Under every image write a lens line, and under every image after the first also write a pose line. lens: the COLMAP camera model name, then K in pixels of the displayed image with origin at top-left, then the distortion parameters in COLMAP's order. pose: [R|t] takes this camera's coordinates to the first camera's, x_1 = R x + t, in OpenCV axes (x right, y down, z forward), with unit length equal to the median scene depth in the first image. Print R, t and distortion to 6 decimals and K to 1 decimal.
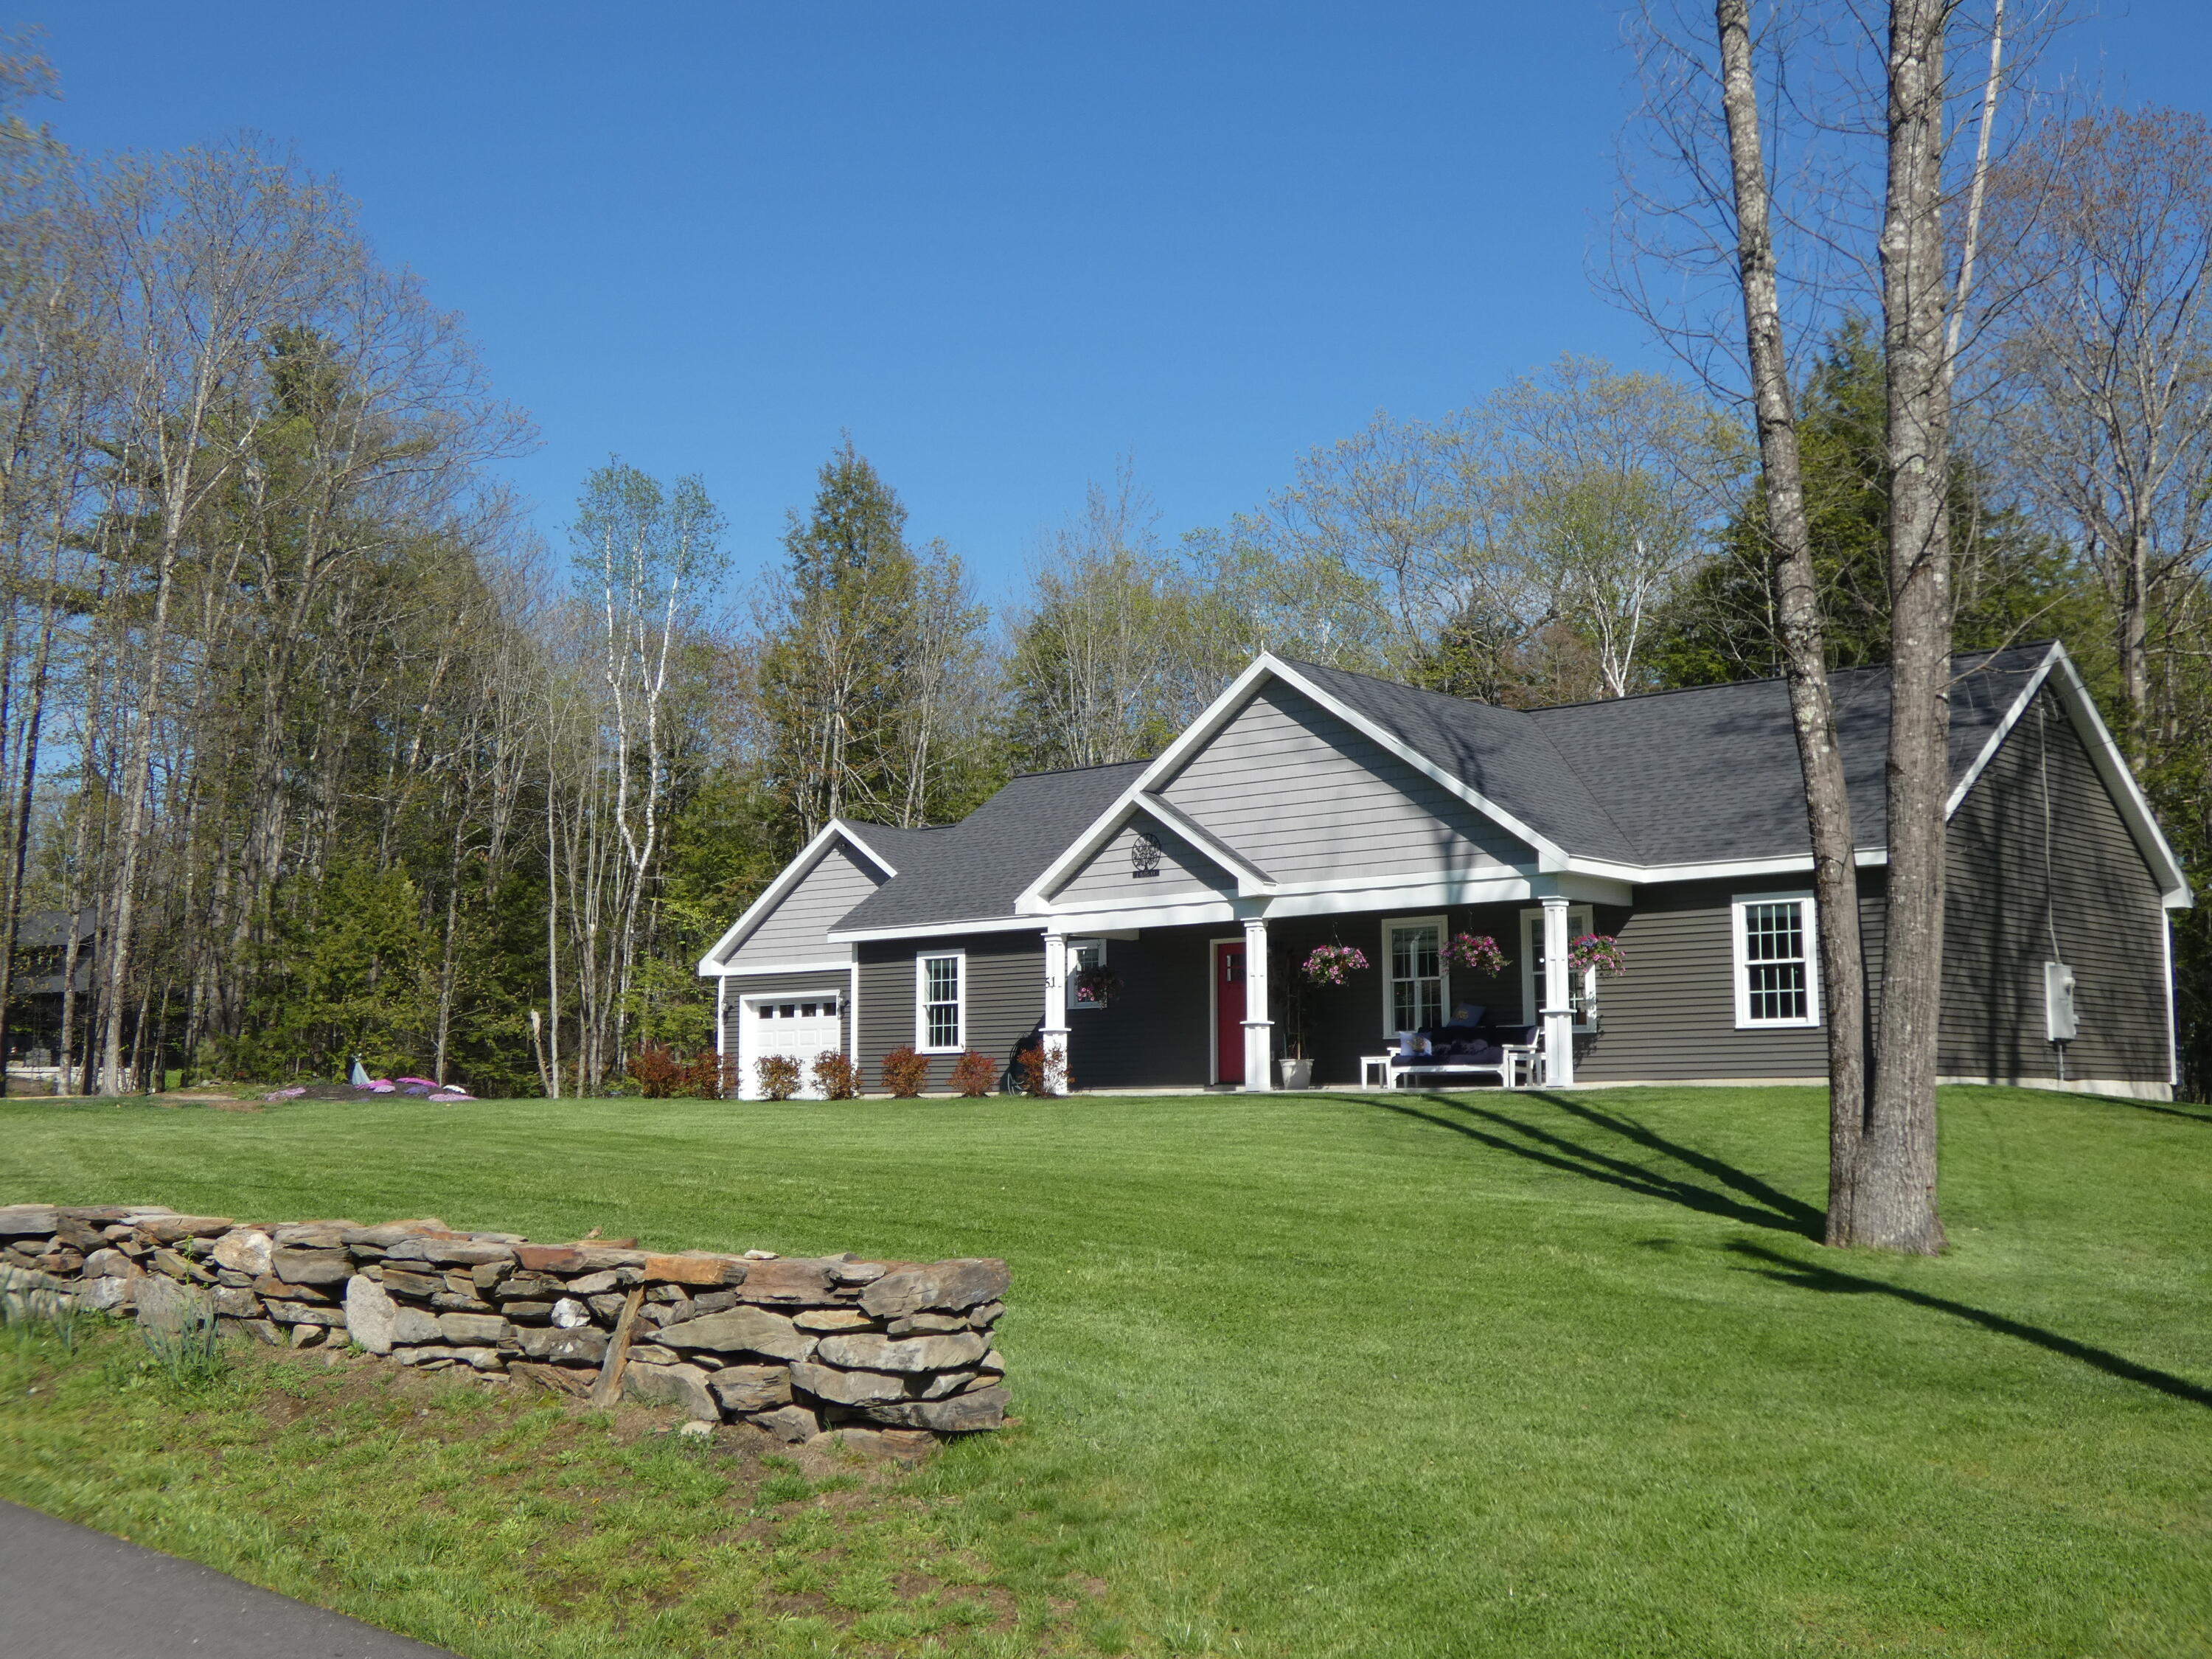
lens RADIAL K [[2481.9, 0, 1112.1], [0, 2481.9, 823.1], [0, 0, 1]] dist [0.011443, -0.005593]
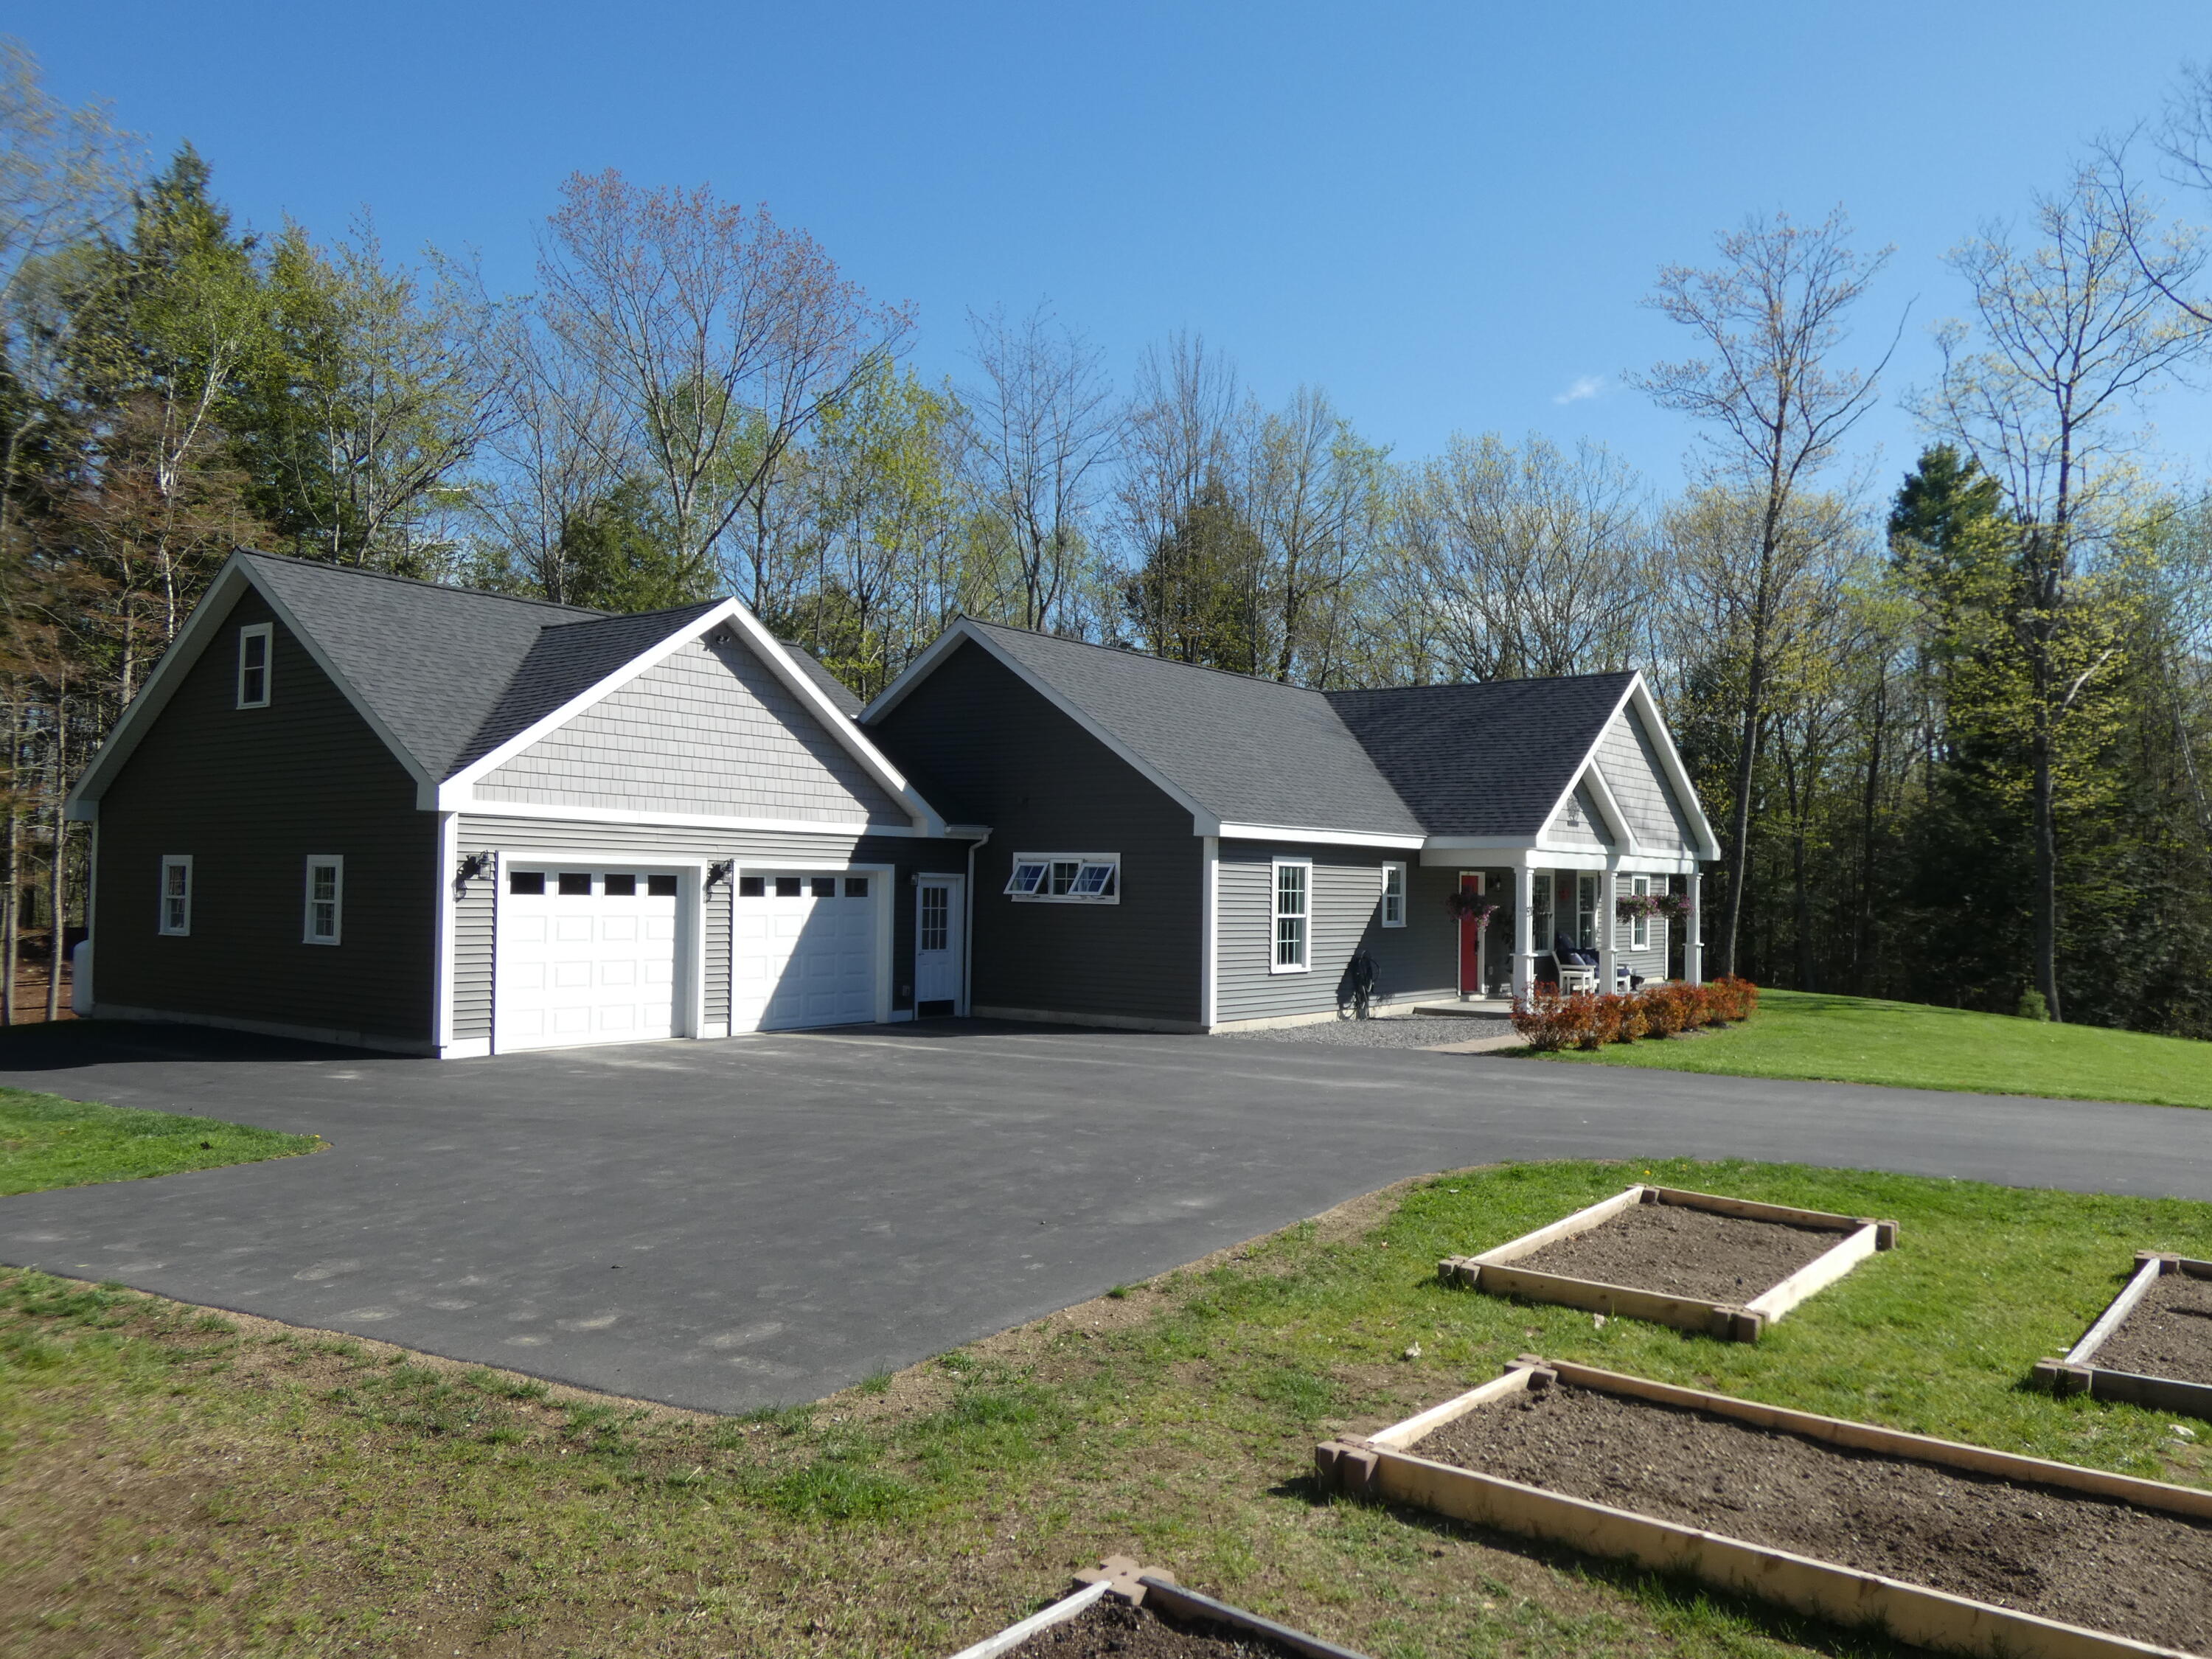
lens RADIAL K [[1665.2, 0, 1106.0], [0, 1665.2, 829.5], [0, 0, 1]] dist [-0.001648, -0.035491]
pose [[-0.078987, 0.036264, 0.996216, -0.787644], [-0.135420, 0.989684, -0.046764, 0.093793], [-0.987635, -0.138601, -0.073261, 1.325863]]
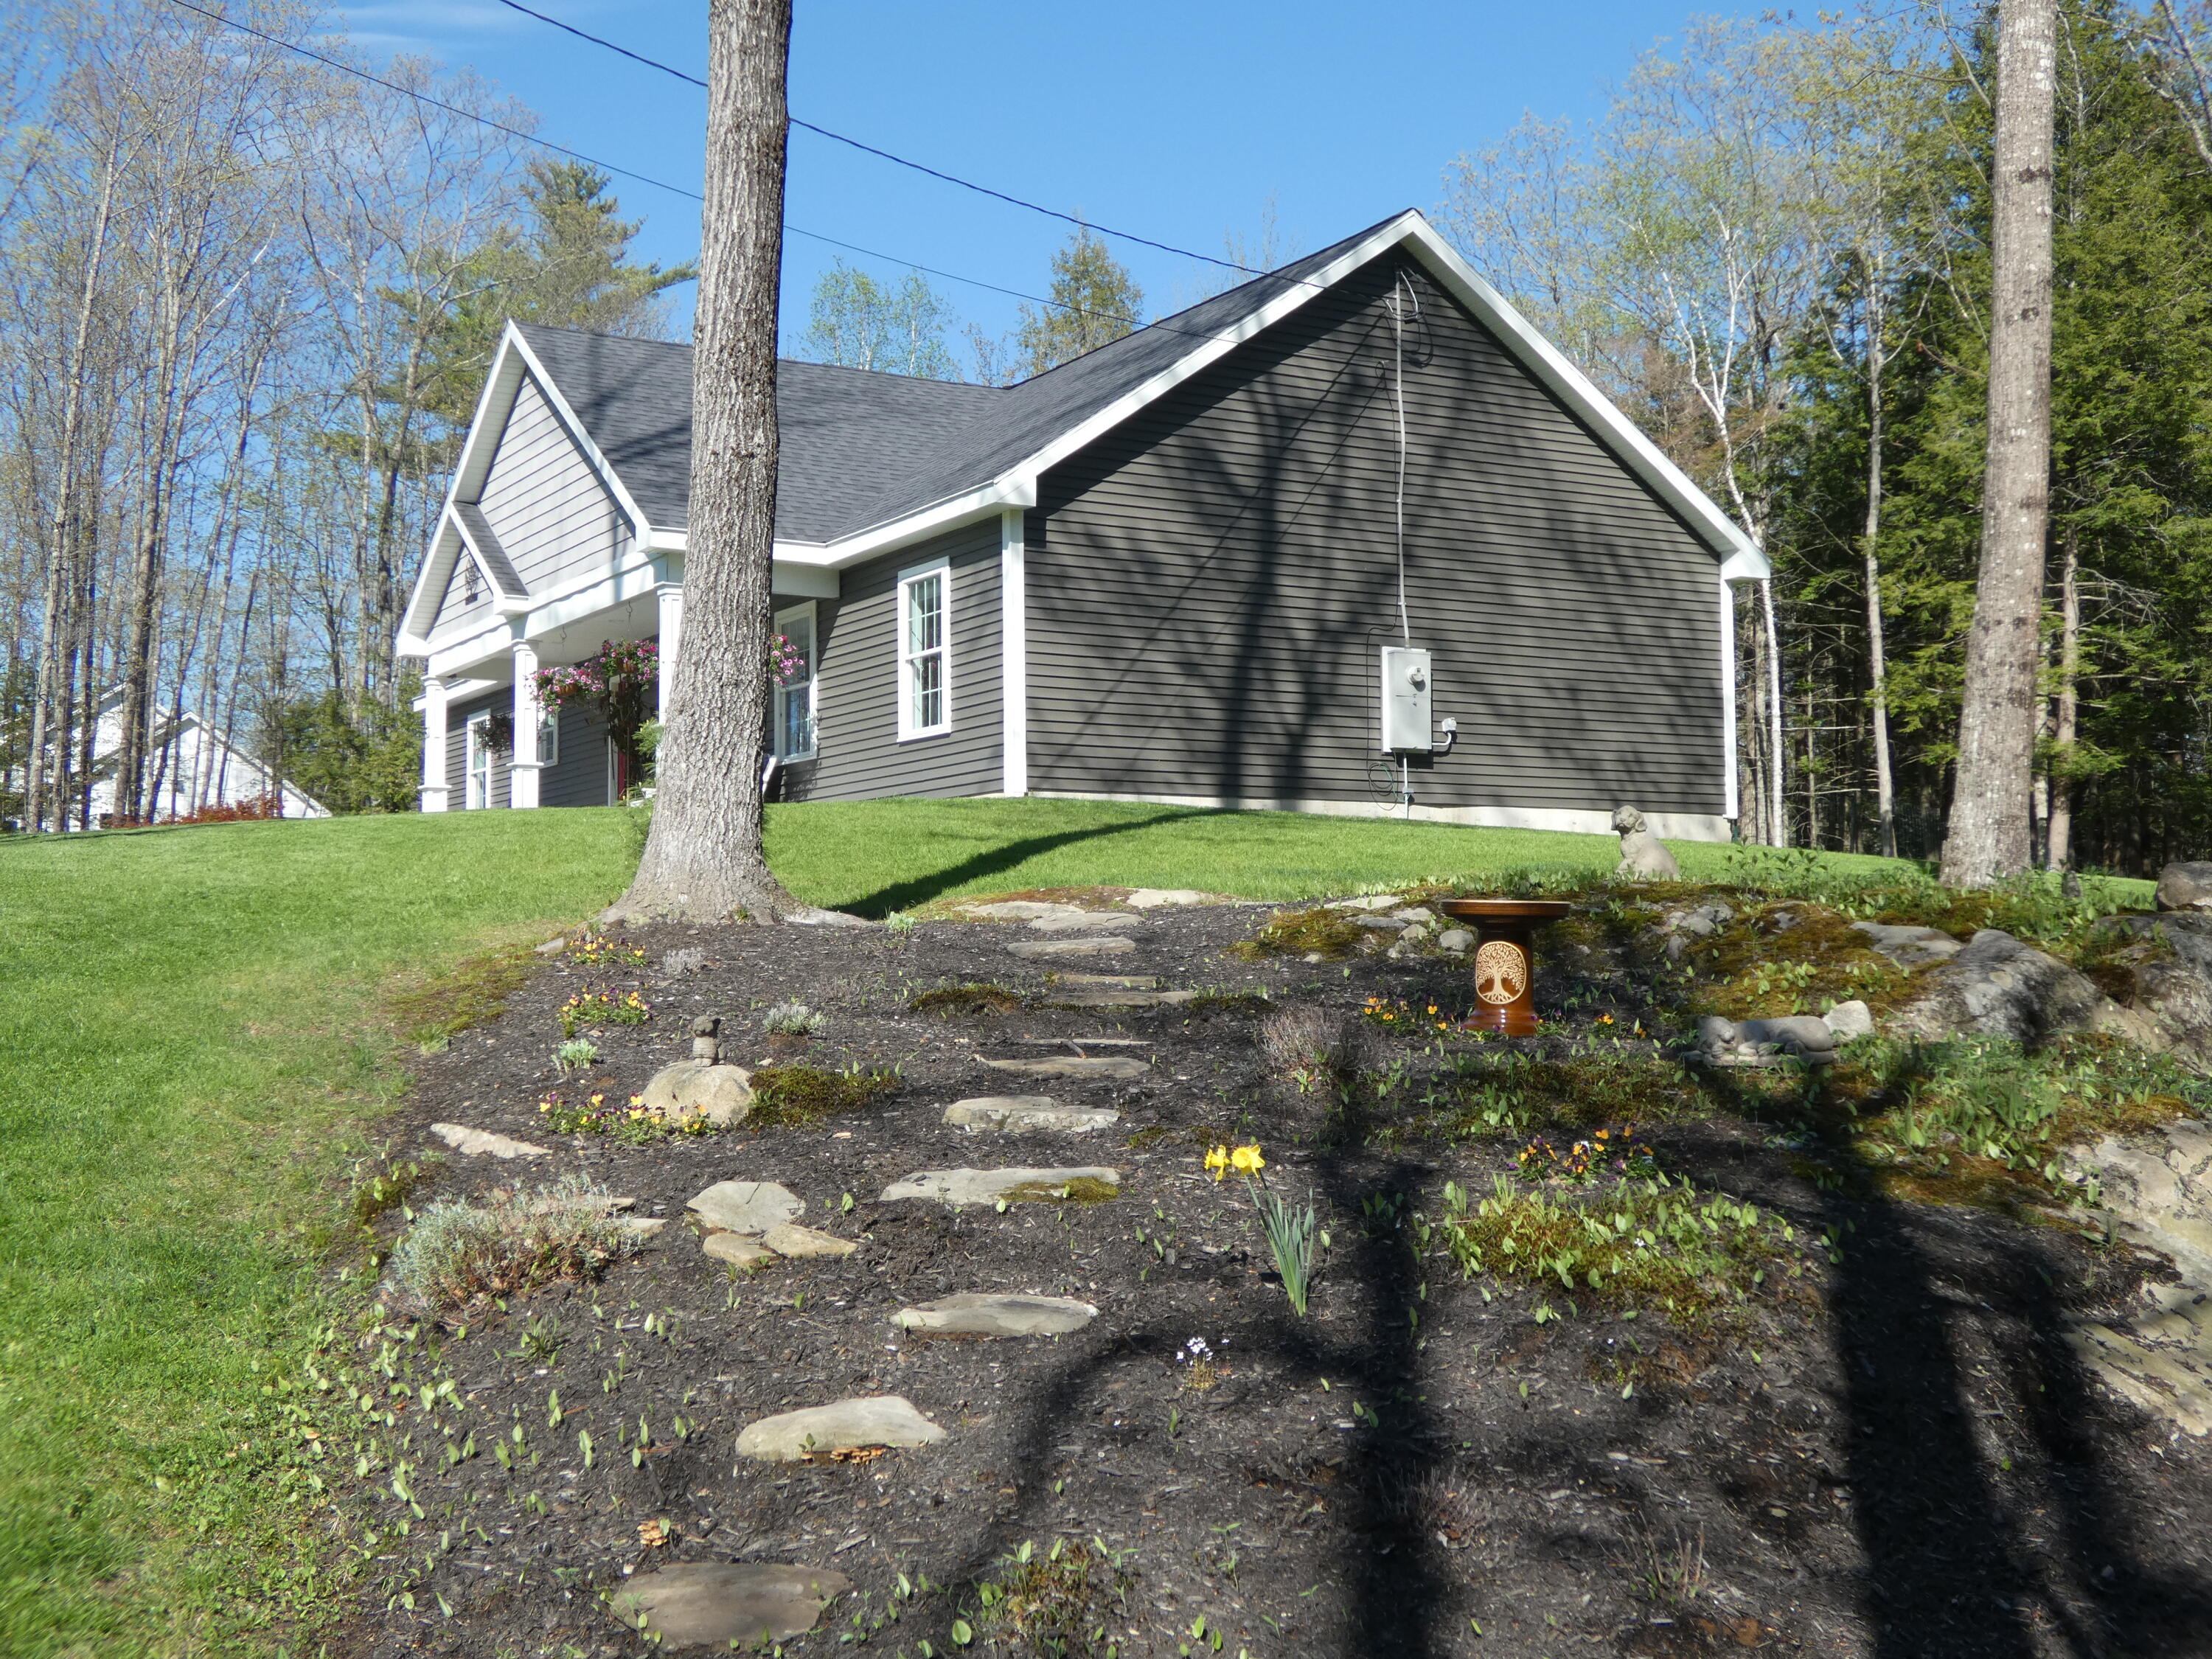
lens RADIAL K [[2481.9, 0, 1112.1], [0, 2481.9, 823.1], [0, 0, 1]] dist [0.011443, -0.005593]
pose [[0.951641, -0.021041, -0.306490, 0.507597], [0.039126, 0.997829, 0.052984, 0.063363], [0.304710, -0.062413, 0.950398, 0.248854]]
